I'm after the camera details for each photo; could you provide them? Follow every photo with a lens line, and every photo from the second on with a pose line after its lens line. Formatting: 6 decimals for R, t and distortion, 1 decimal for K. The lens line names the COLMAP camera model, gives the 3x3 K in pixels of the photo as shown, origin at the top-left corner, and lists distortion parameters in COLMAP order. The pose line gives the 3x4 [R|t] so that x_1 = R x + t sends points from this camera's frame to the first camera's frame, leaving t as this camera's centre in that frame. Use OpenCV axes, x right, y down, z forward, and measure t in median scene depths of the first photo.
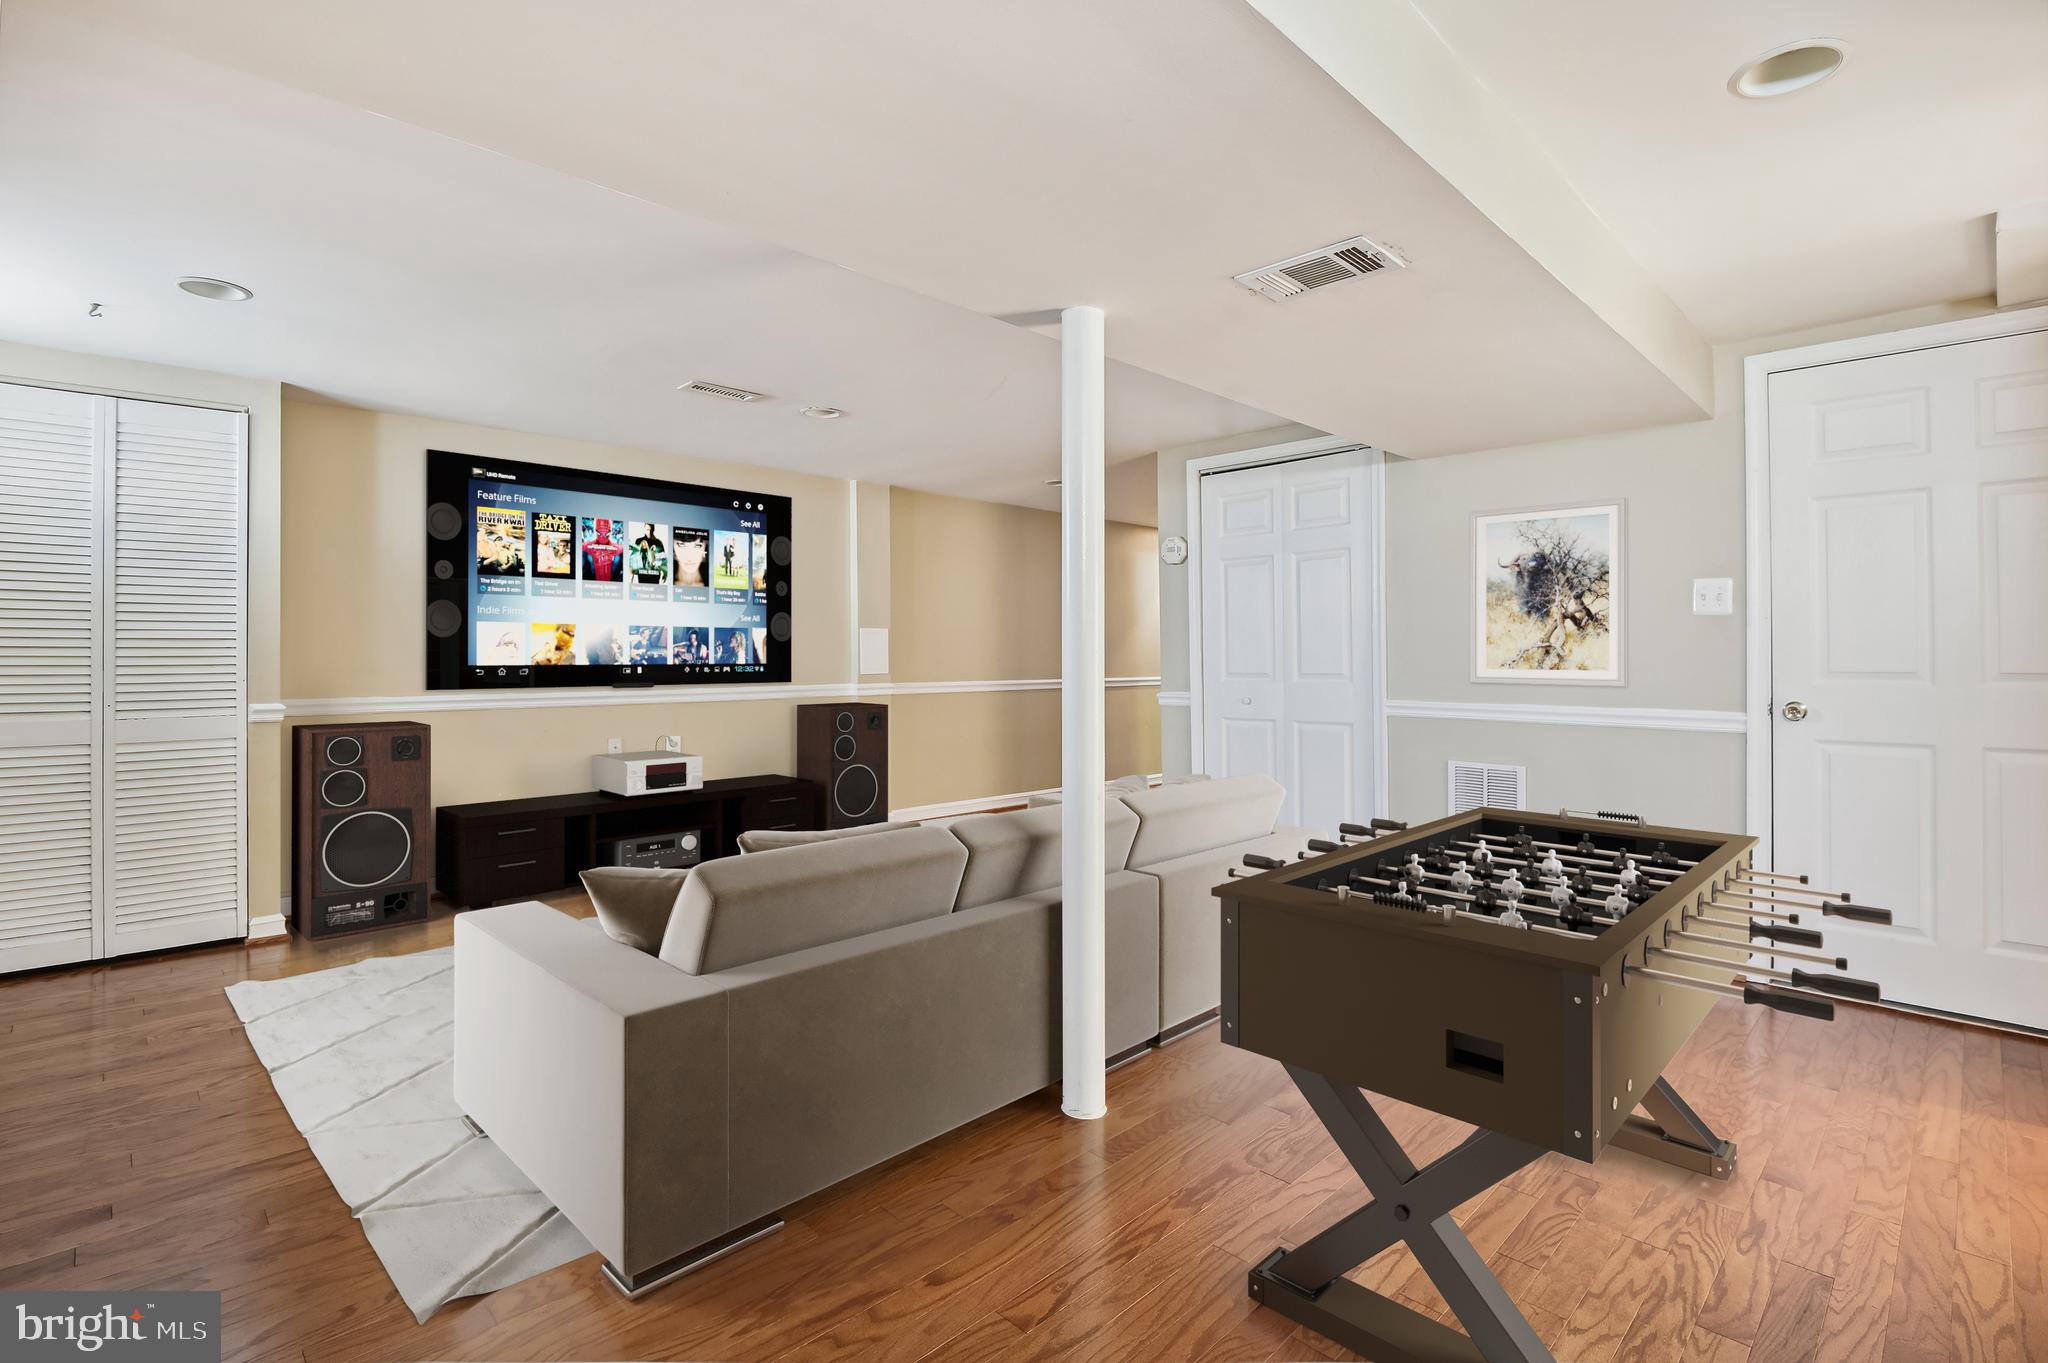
lens RADIAL K [[974.8, 0, 1027.5], [0, 974.8, 646.8], [0, 0, 1]] dist [-0.010296, -0.000039]
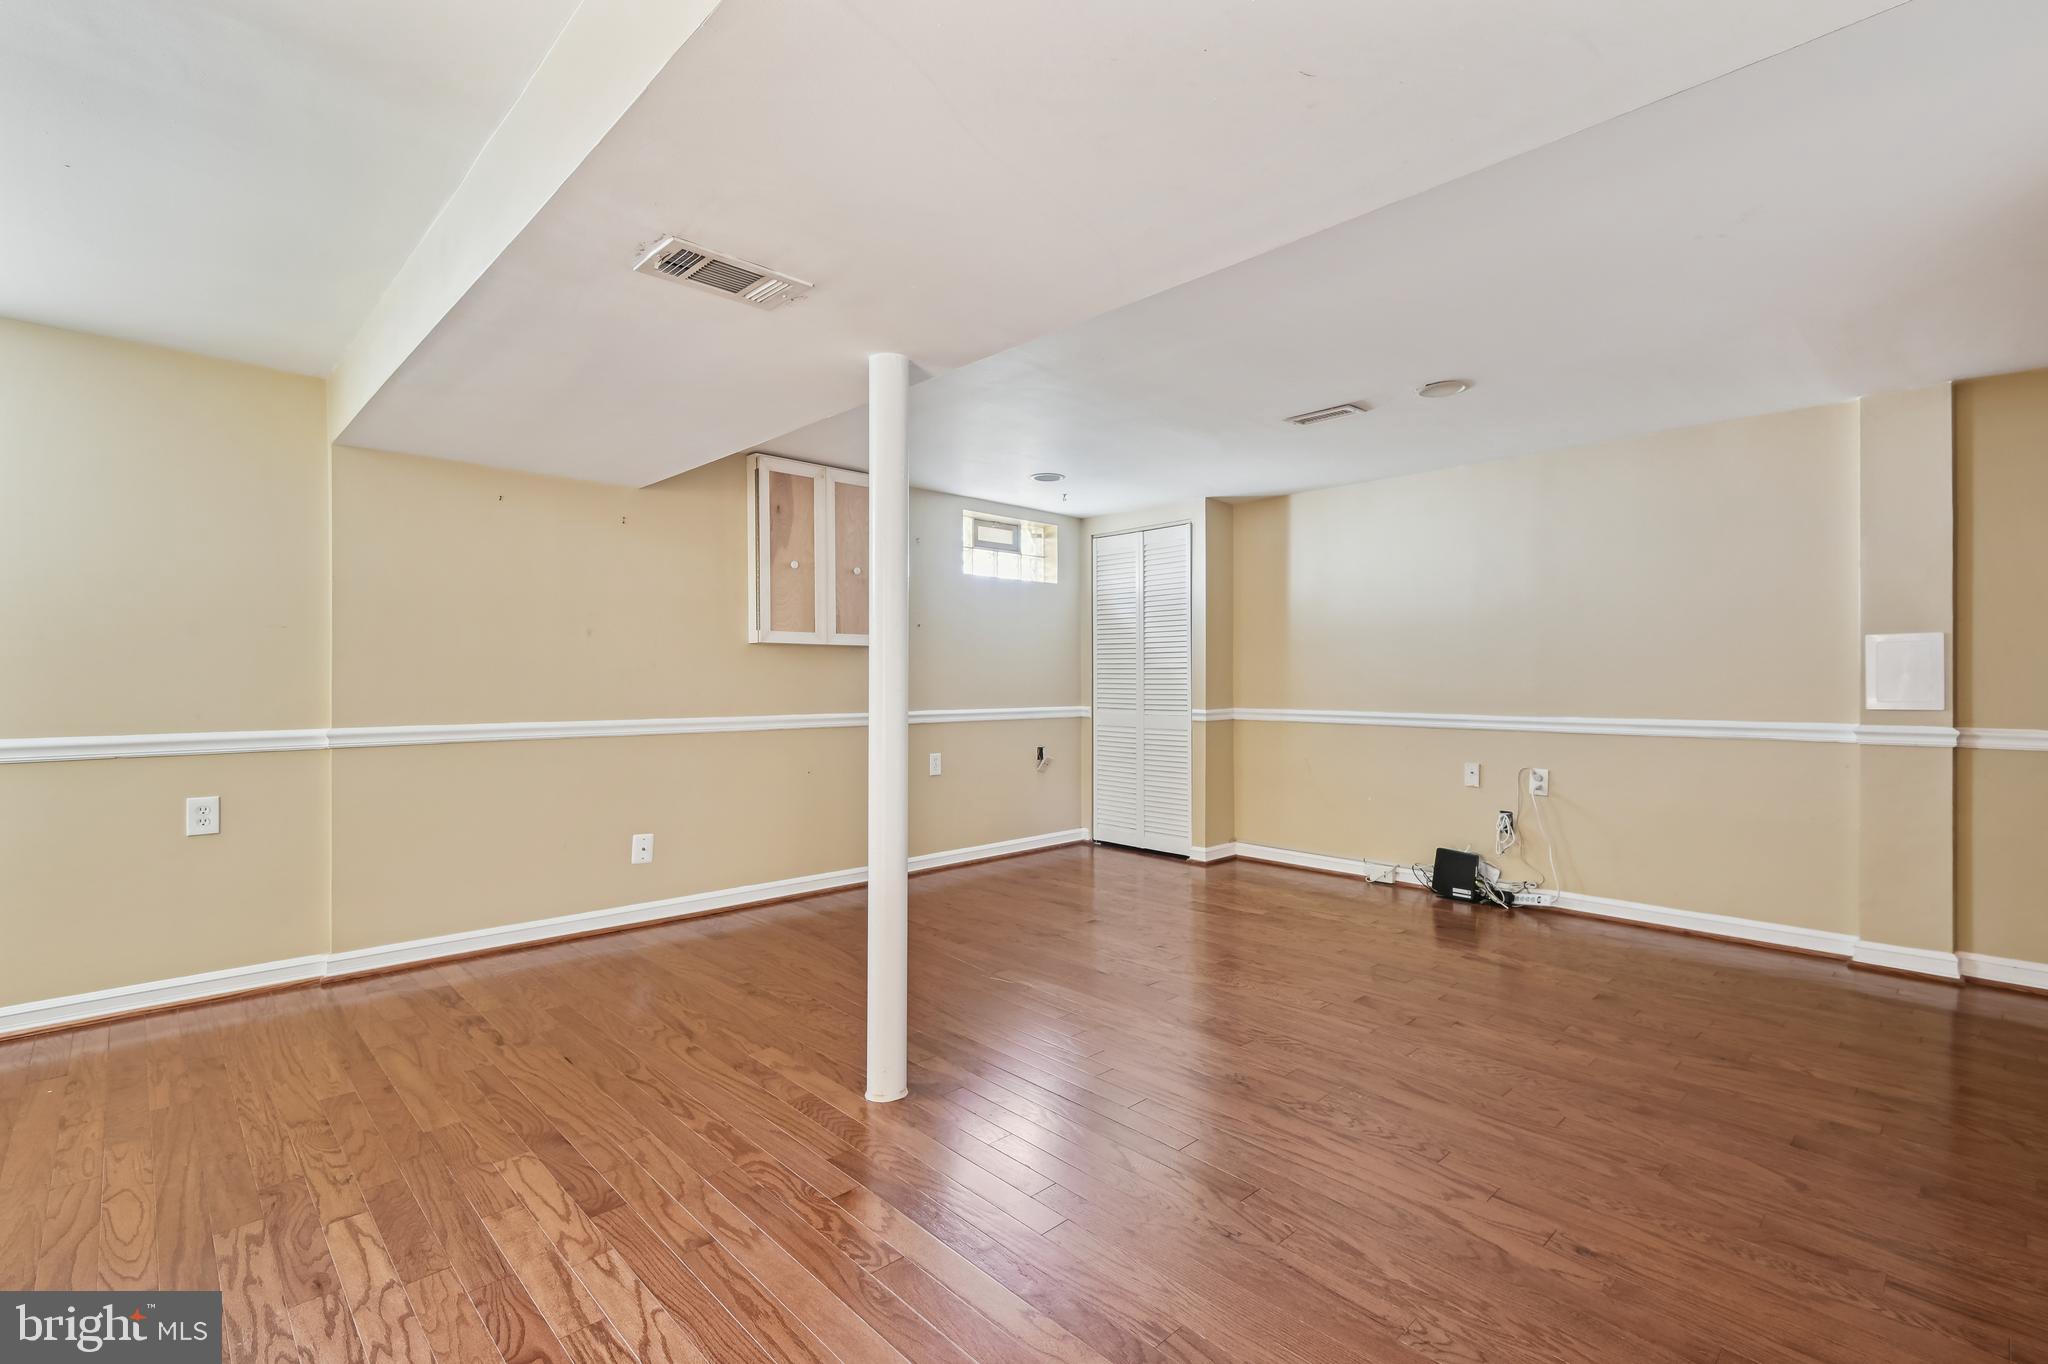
lens RADIAL K [[938.6, 0, 1033.7], [0, 938.6, 678.2], [0, 0, 1]] dist [0.020557, -0.000374]
pose [[-0.025484, -0.001354, -0.999674, 0.731082], [0.006057, 0.999981, -0.001509, 0.009714], [0.999657, -0.006094, -0.025475, 0.788609]]
